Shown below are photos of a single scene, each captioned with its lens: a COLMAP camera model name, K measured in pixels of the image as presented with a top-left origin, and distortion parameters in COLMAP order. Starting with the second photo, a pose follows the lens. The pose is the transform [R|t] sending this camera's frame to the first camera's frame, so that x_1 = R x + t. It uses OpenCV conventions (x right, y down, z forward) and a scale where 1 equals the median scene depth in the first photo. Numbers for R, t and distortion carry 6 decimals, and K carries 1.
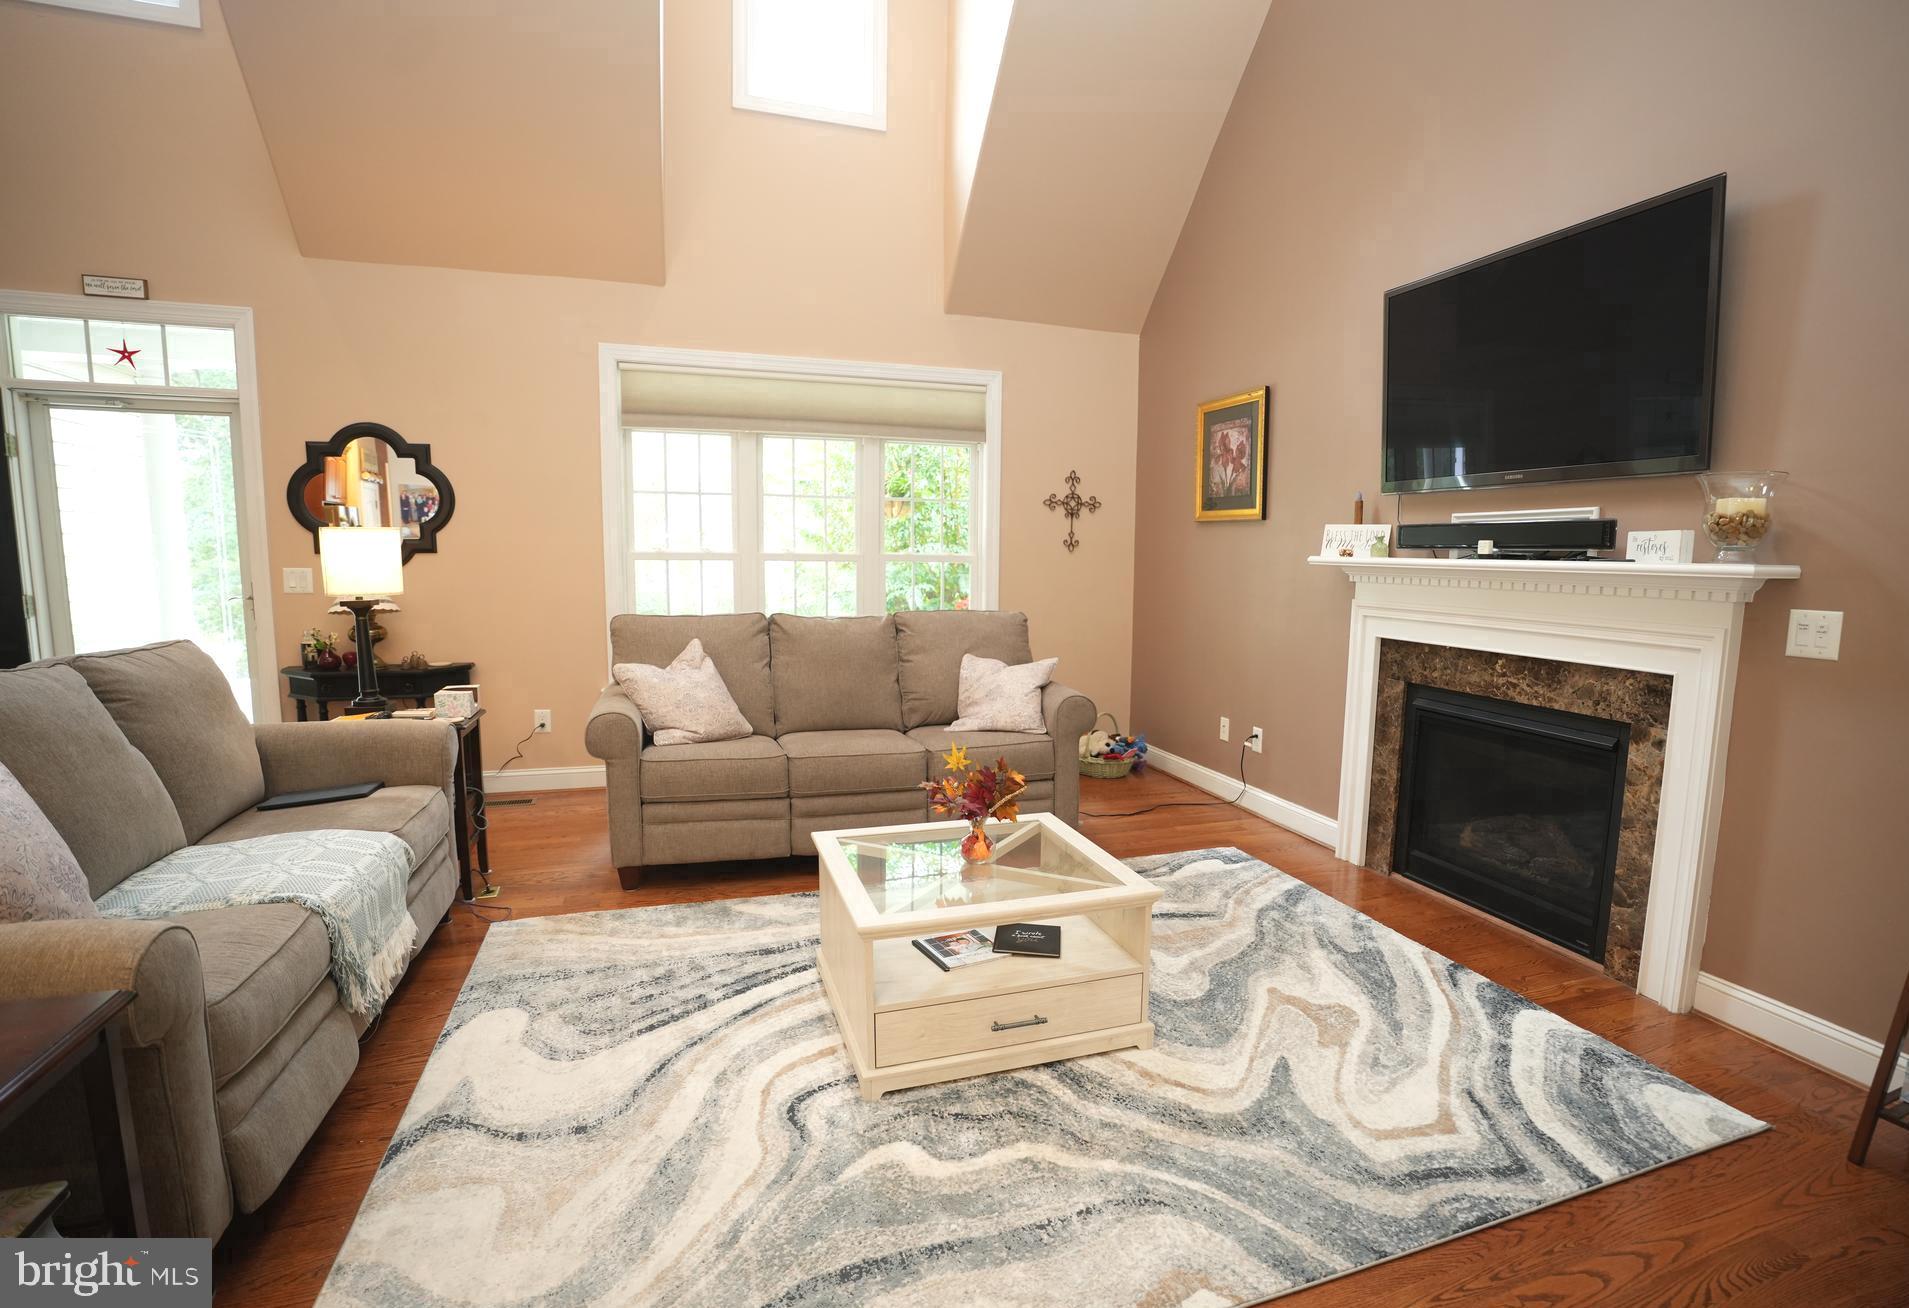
lens RADIAL K [[942.0, 0, 1021.2], [0, 942.0, 676.6], [0, 0, 1]] dist [-0.066913, 0.015481]
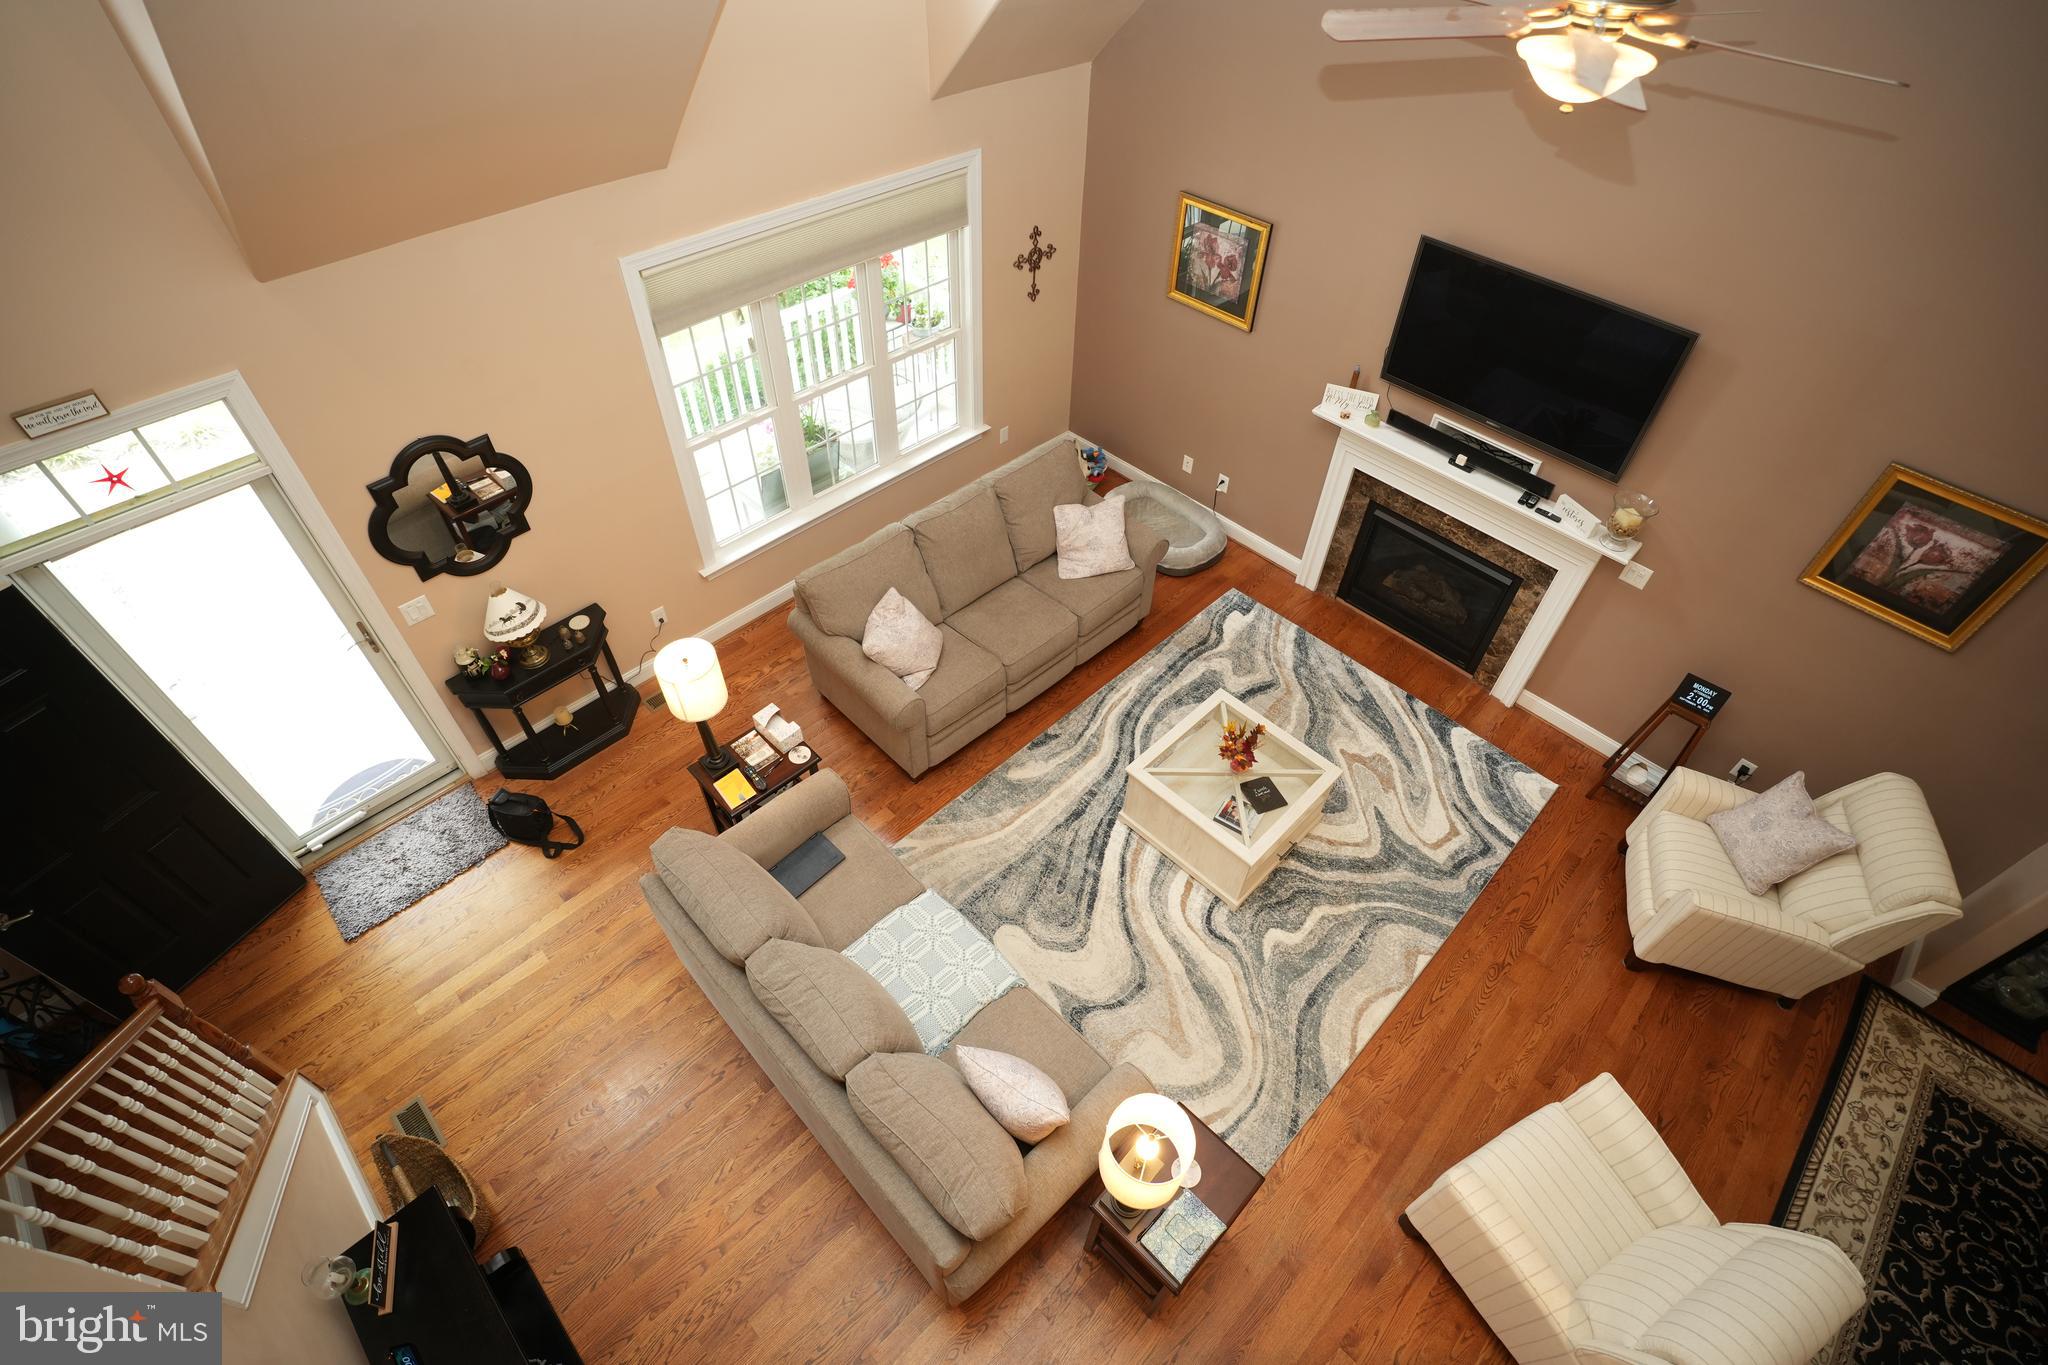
lens RADIAL K [[941.3, 0, 1020.4], [0, 941.3, 678.5], [0, 0, 1]] dist [-0.070698, 0.017438]
pose [[0.910091, -0.301650, 0.284152, -0.673170], [0.047961, 0.757740, 0.650791, -0.855117], [-0.411625, -0.578651, 0.704080, 0.016044]]
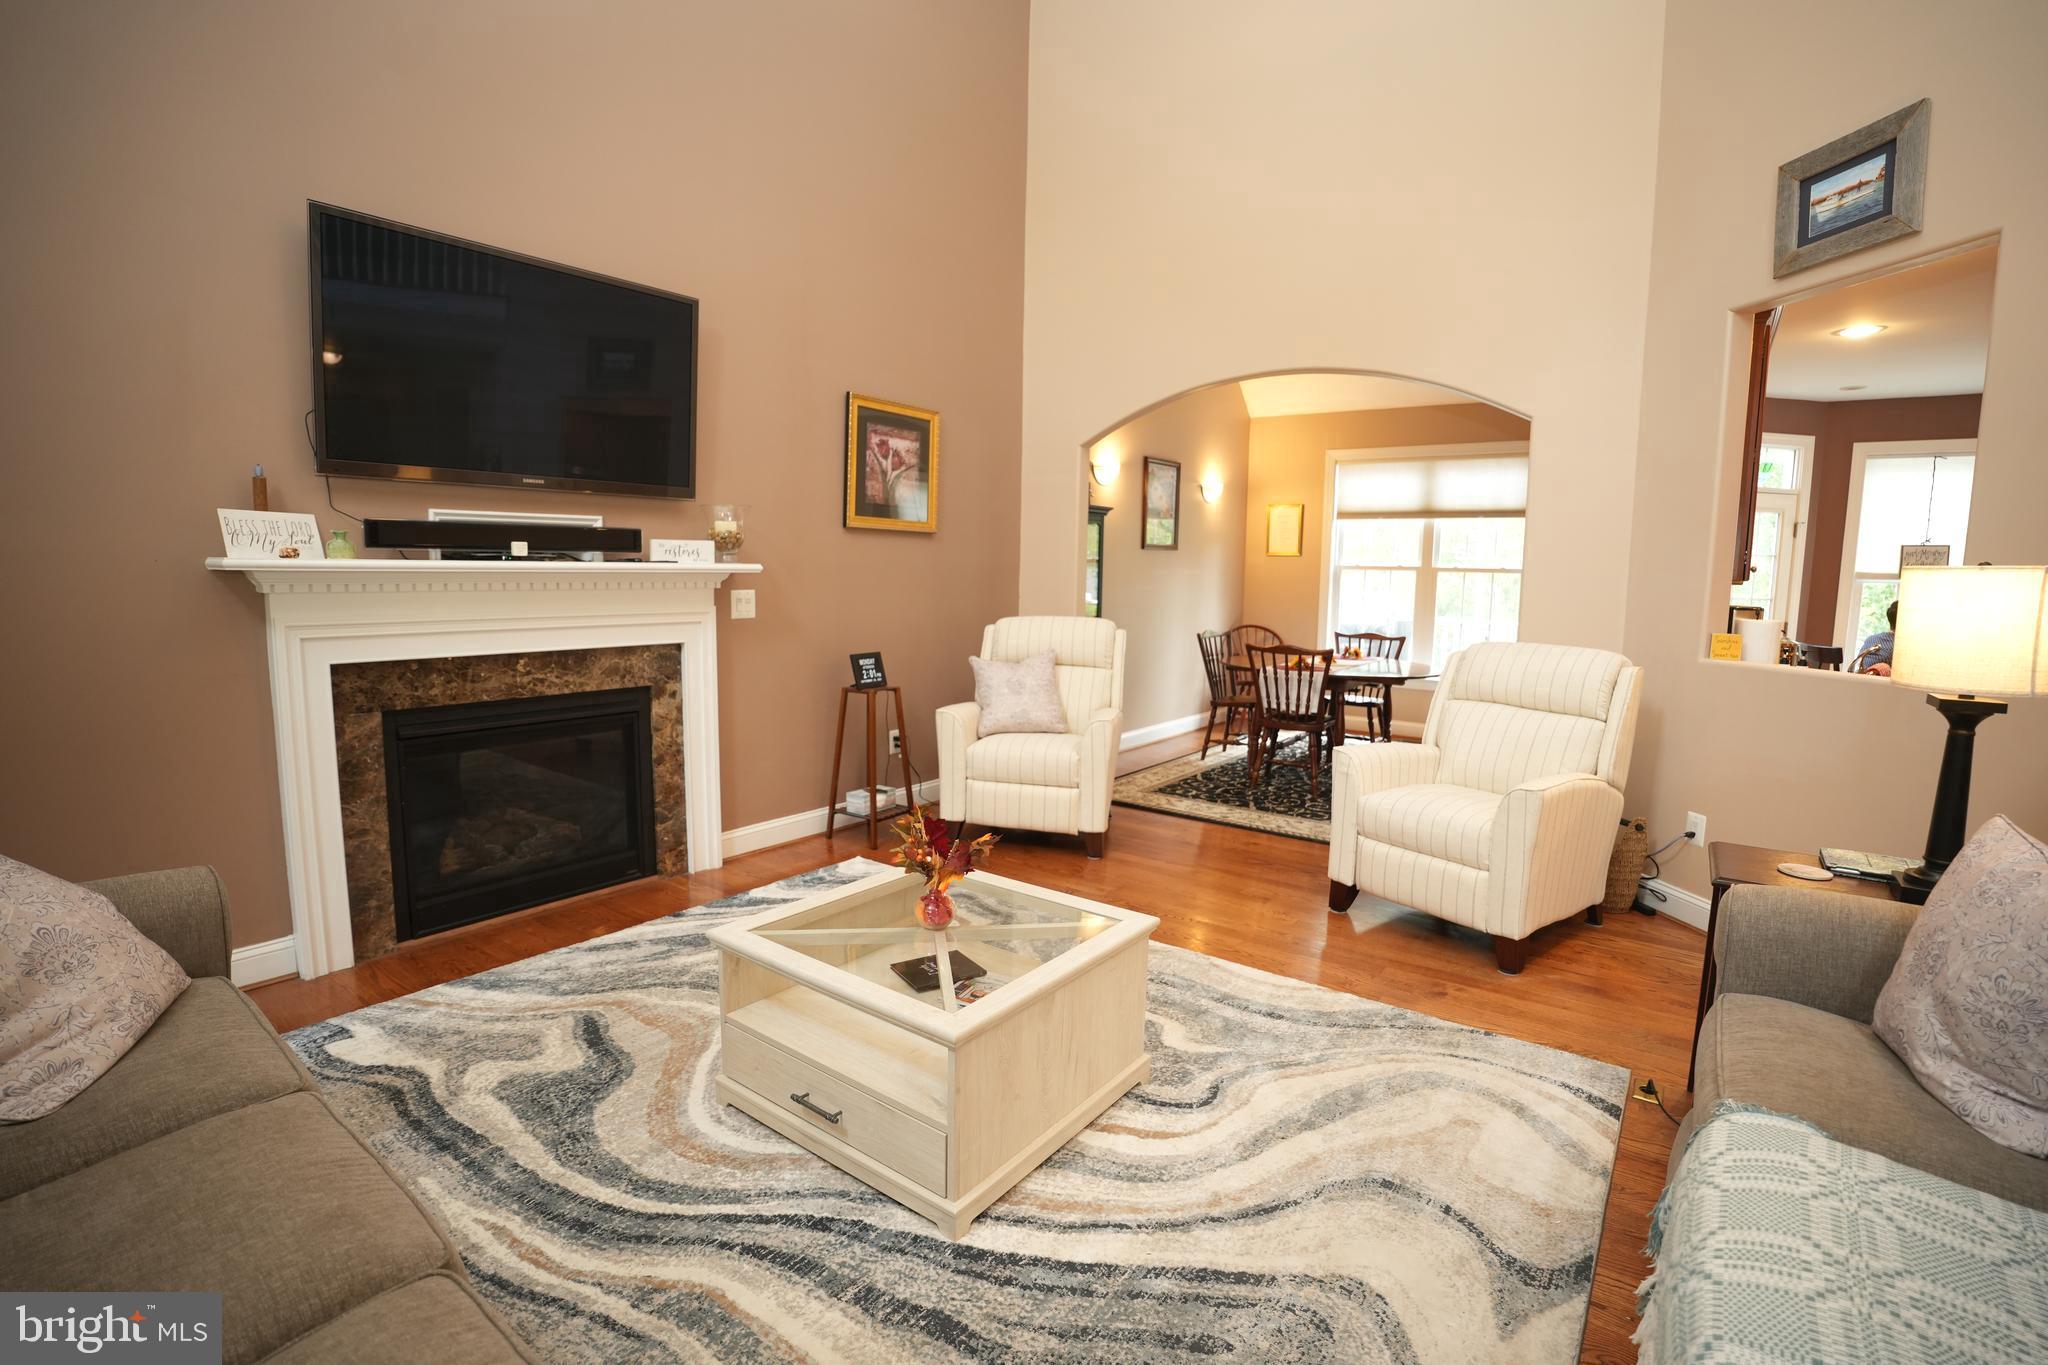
lens RADIAL K [[941.3, 0, 1022.6], [0, 941.3, 682.2], [0, 0, 1]] dist [-0.070698, 0.017438]
pose [[-0.543348, -0.126093, 0.829984, -0.604496], [0.080717, 0.976229, 0.201151, -0.148508], [-0.835618, 0.176289, -0.520254, 1.039928]]
